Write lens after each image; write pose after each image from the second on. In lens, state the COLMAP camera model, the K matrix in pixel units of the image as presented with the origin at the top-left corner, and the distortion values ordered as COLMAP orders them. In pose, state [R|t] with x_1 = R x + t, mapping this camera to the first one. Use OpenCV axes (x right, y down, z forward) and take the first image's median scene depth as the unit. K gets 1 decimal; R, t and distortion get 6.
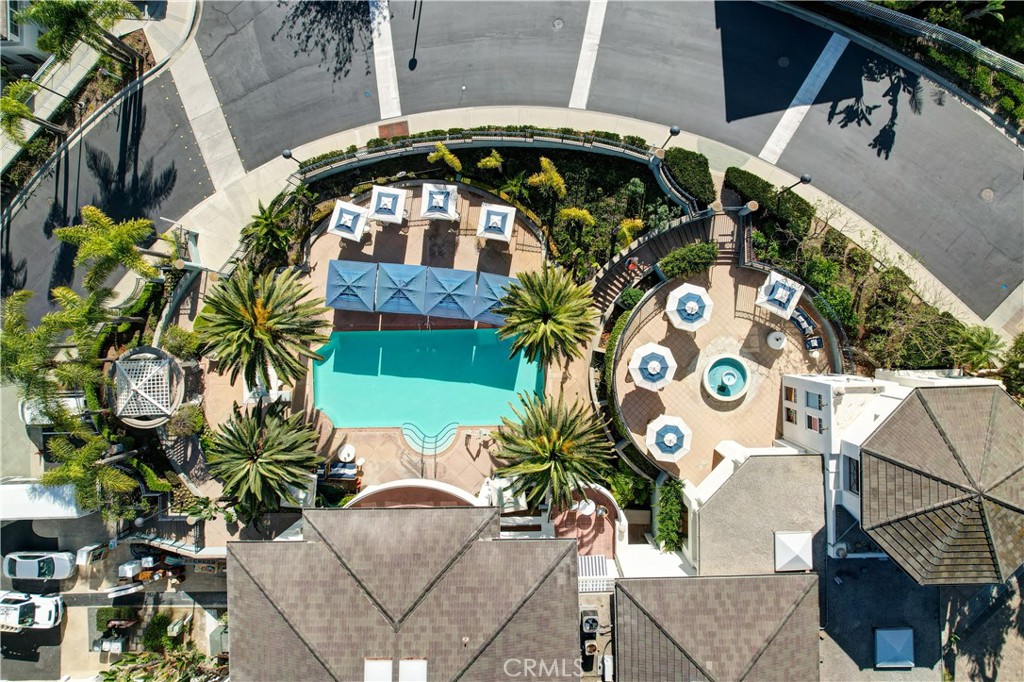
lens RADIAL K [[685.8, 0, 535.8], [0, 685.8, 342.0], [0, 0, 1]] dist [-0.062163, 0.034914]
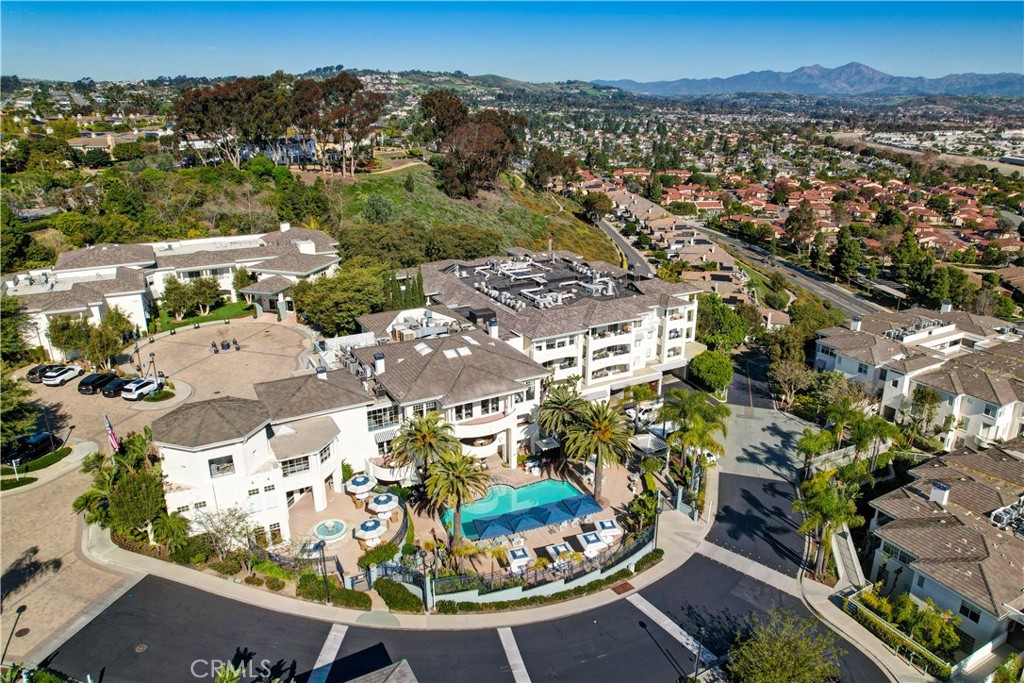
lens RADIAL K [[685.8, 0, 535.8], [0, 685.8, 342.5], [0, 0, 1]] dist [-0.062163, 0.034914]
pose [[-0.876313, 0.157203, -0.455371, 0.506992], [-0.481460, -0.318128, 0.816695, -1.259718], [-0.016479, 0.934923, 0.354467, 0.099681]]
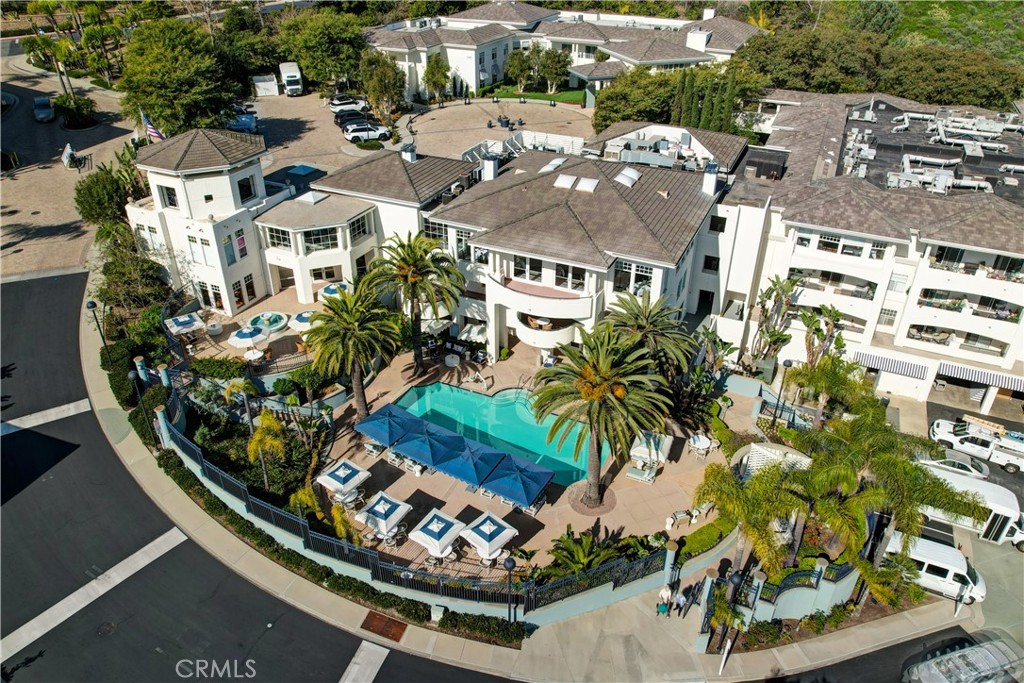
lens RADIAL K [[709.6, 0, 518.5], [0, 709.6, 327.3], [0, 0, 1]] dist [-0.062162, 0.042063]
pose [[-0.901012, -0.223704, 0.371665, -0.601880], [0.433723, -0.480124, 0.762473, -0.730693], [0.007877, 0.848197, 0.529623, 0.357110]]
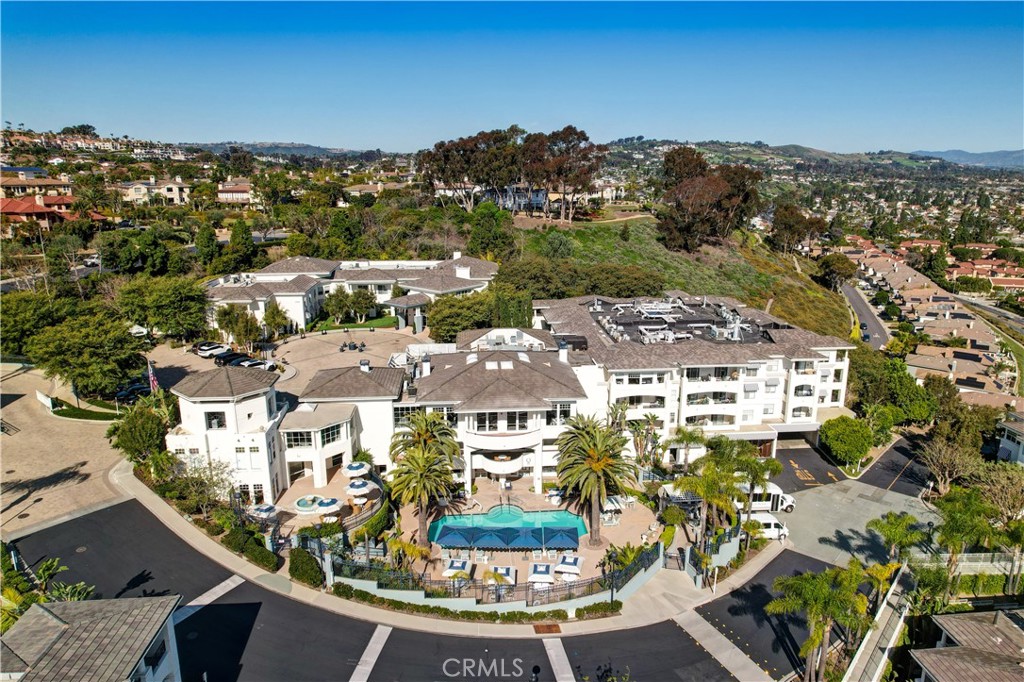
lens RADIAL K [[685.8, 0, 535.8], [0, 685.8, 342.0], [0, 0, 1]] dist [-0.062163, 0.034914]
pose [[-0.996424, 0.019582, -0.082197, -0.114280], [-0.084441, -0.266256, 0.960197, -1.408970], [-0.003083, 0.963703, 0.266957, 0.240619]]
